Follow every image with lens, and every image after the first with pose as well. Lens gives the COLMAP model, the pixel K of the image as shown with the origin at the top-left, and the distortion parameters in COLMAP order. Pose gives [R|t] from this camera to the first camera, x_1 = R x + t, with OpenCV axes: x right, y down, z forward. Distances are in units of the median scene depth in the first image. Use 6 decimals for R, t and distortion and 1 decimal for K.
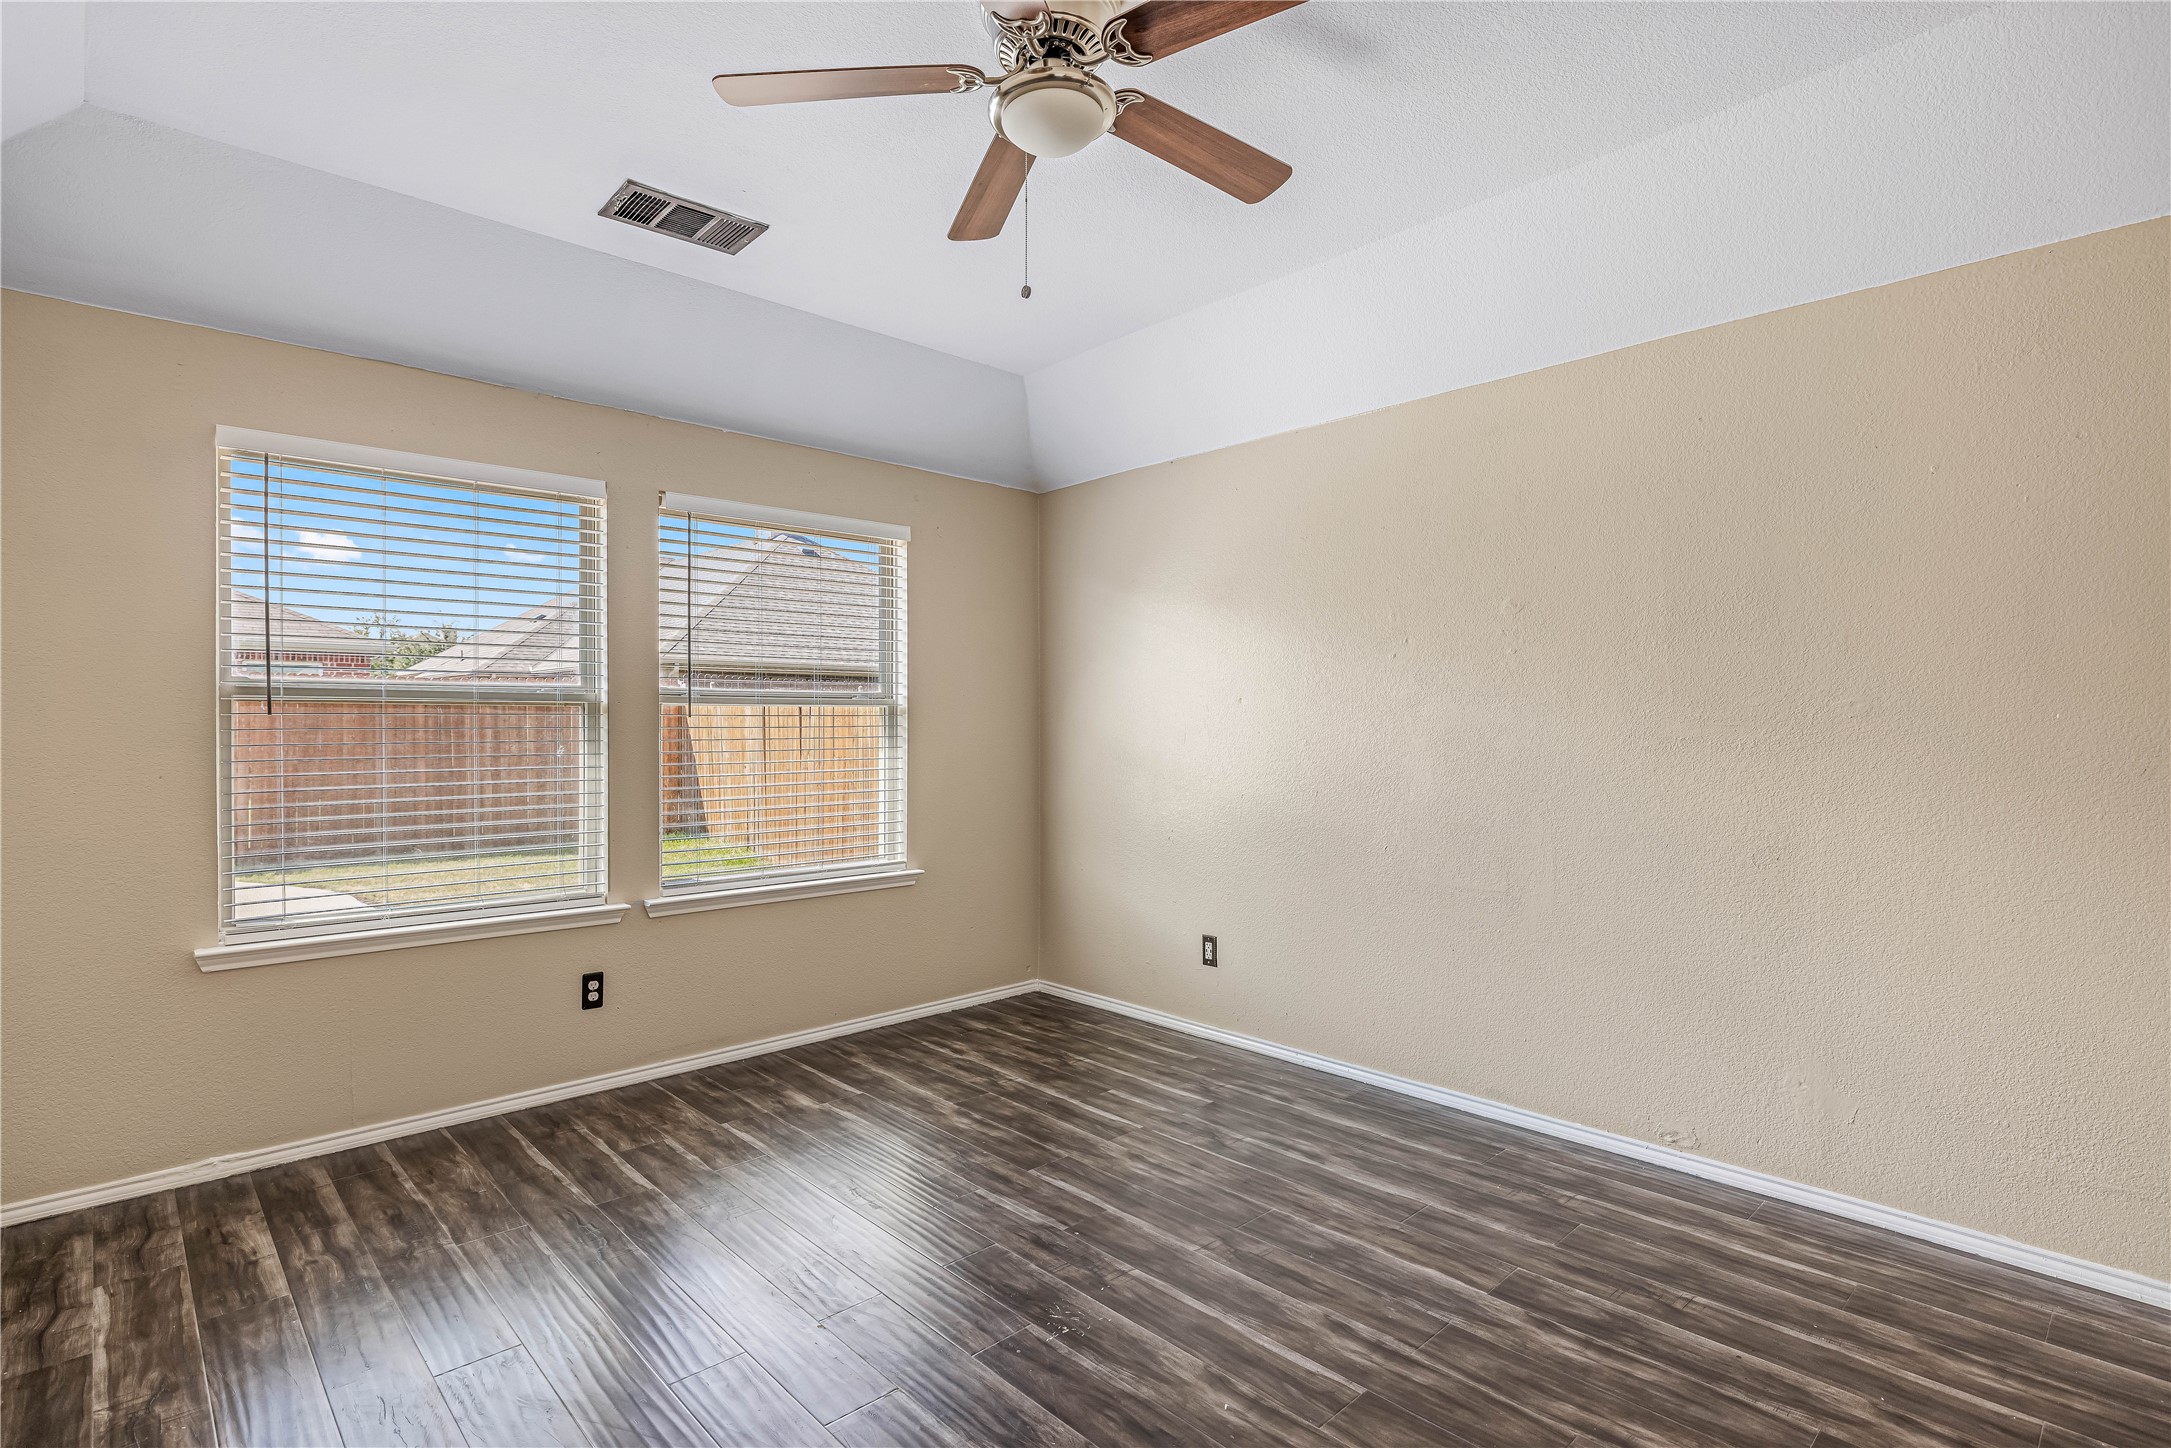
lens RADIAL K [[1050.0, 0, 1063.0], [0, 1050.0, 728.1], [0, 0, 1]] dist [-0.006239, 0.002289]
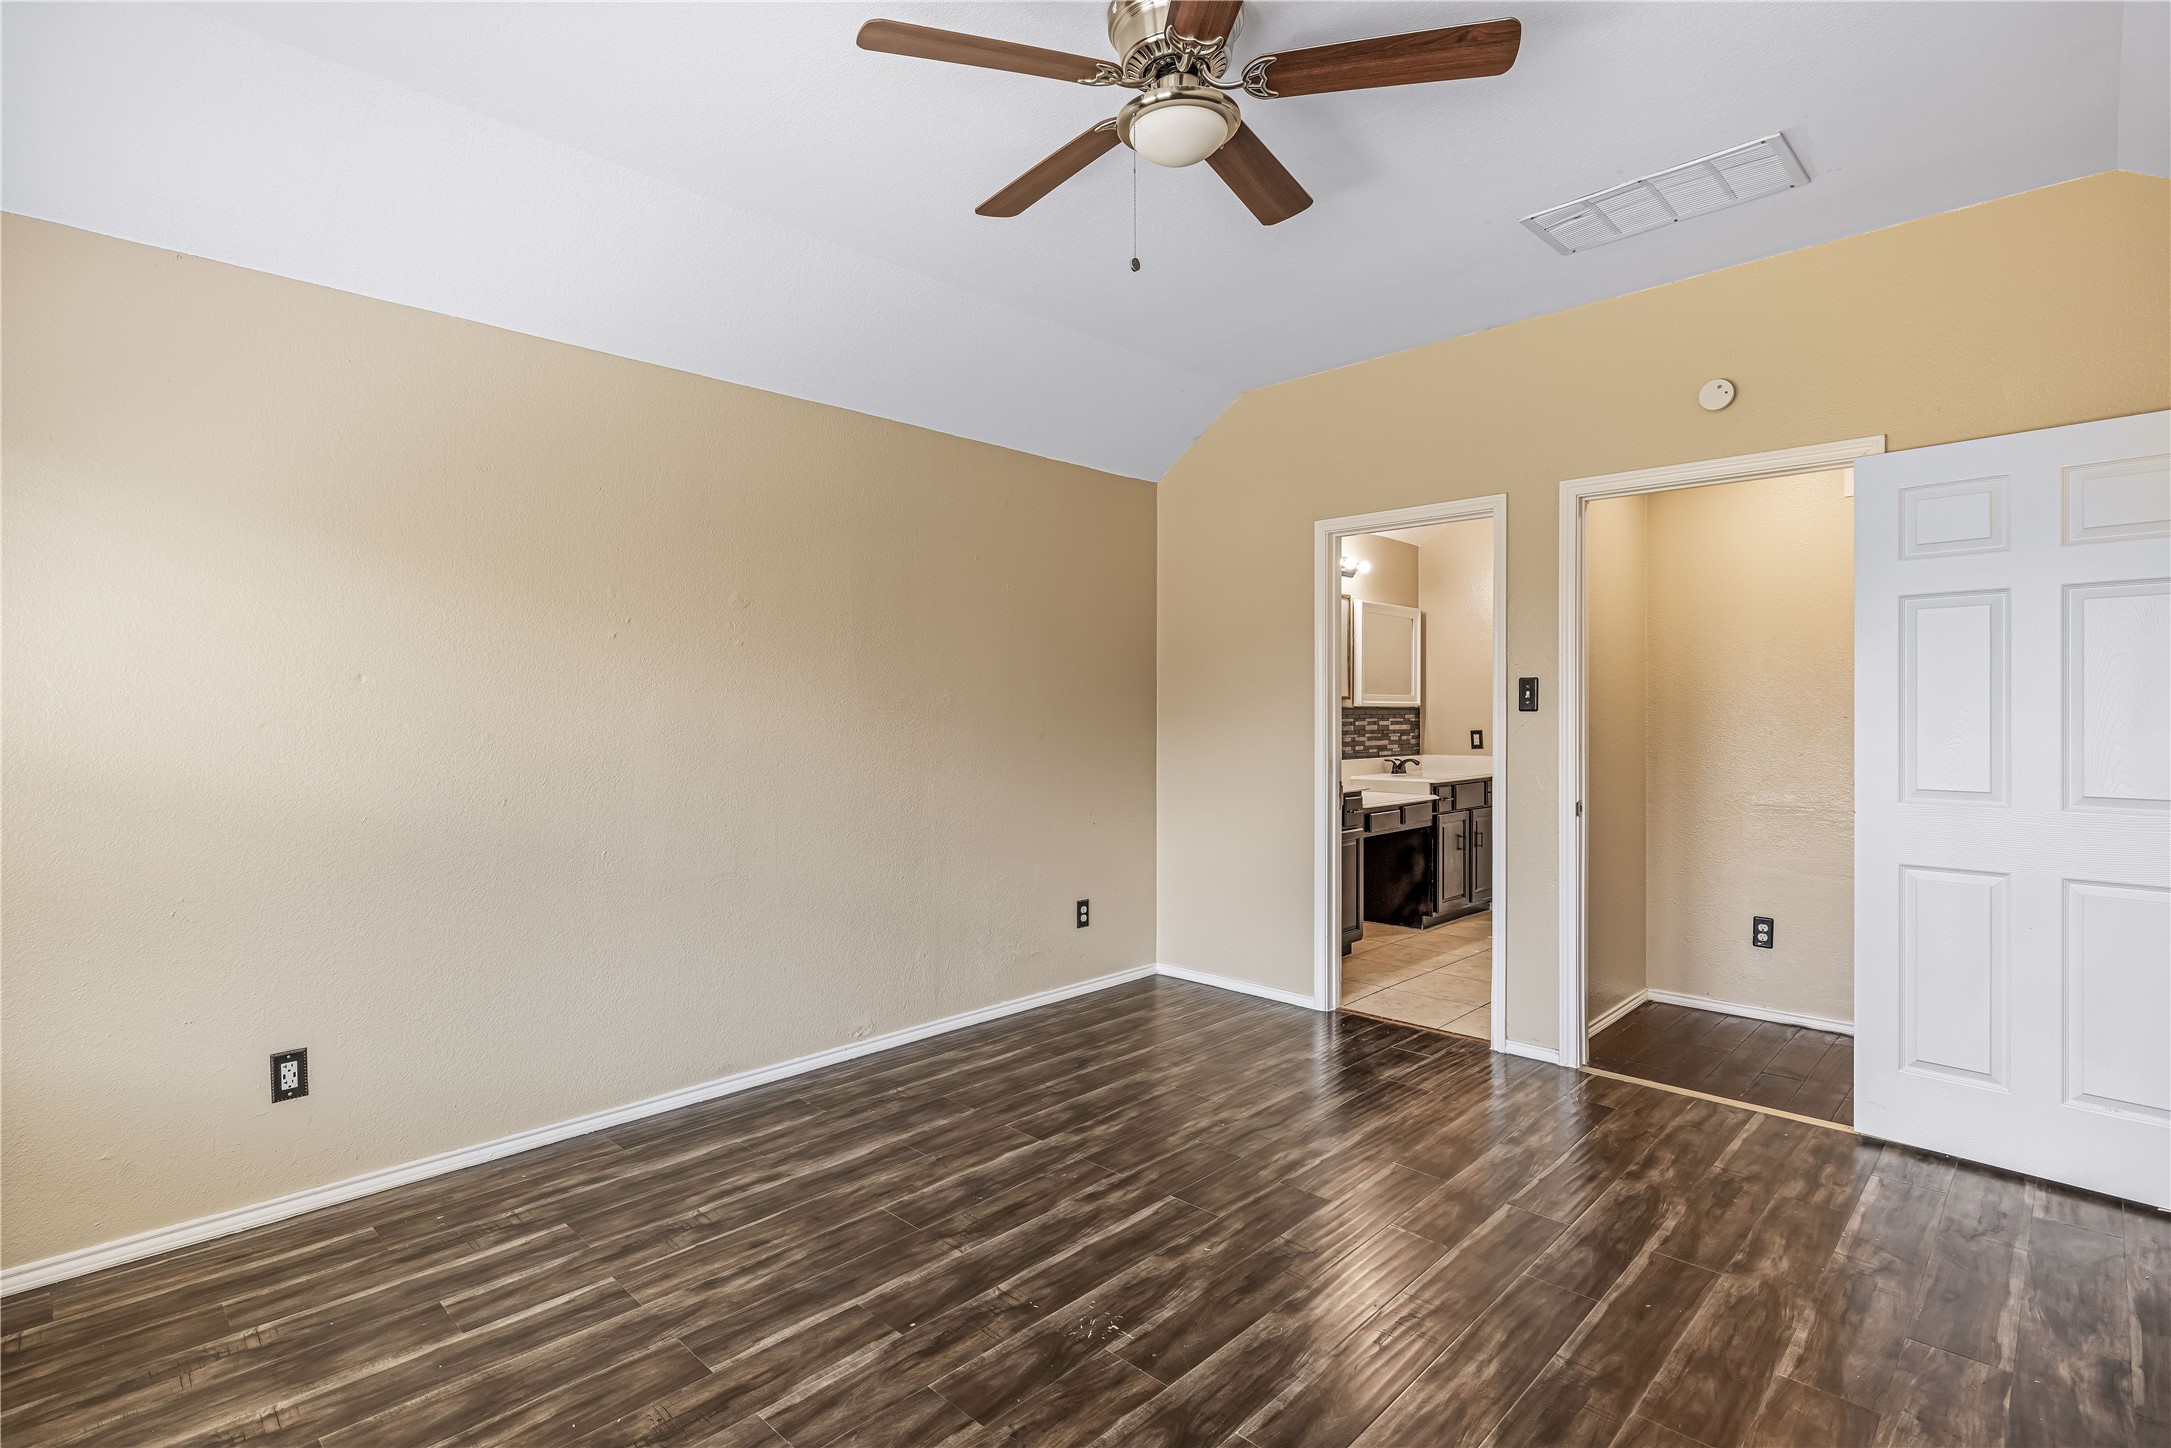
lens RADIAL K [[1050.0, 0, 1069.5], [0, 1050.0, 712.2], [0, 0, 1]] dist [-0.006239, 0.002289]
pose [[-0.051954, 0.000257, 0.998649, -0.767433], [0.006560, 0.999978, 0.000084, -0.002178], [-0.998628, 0.006555, -0.051955, 0.855212]]
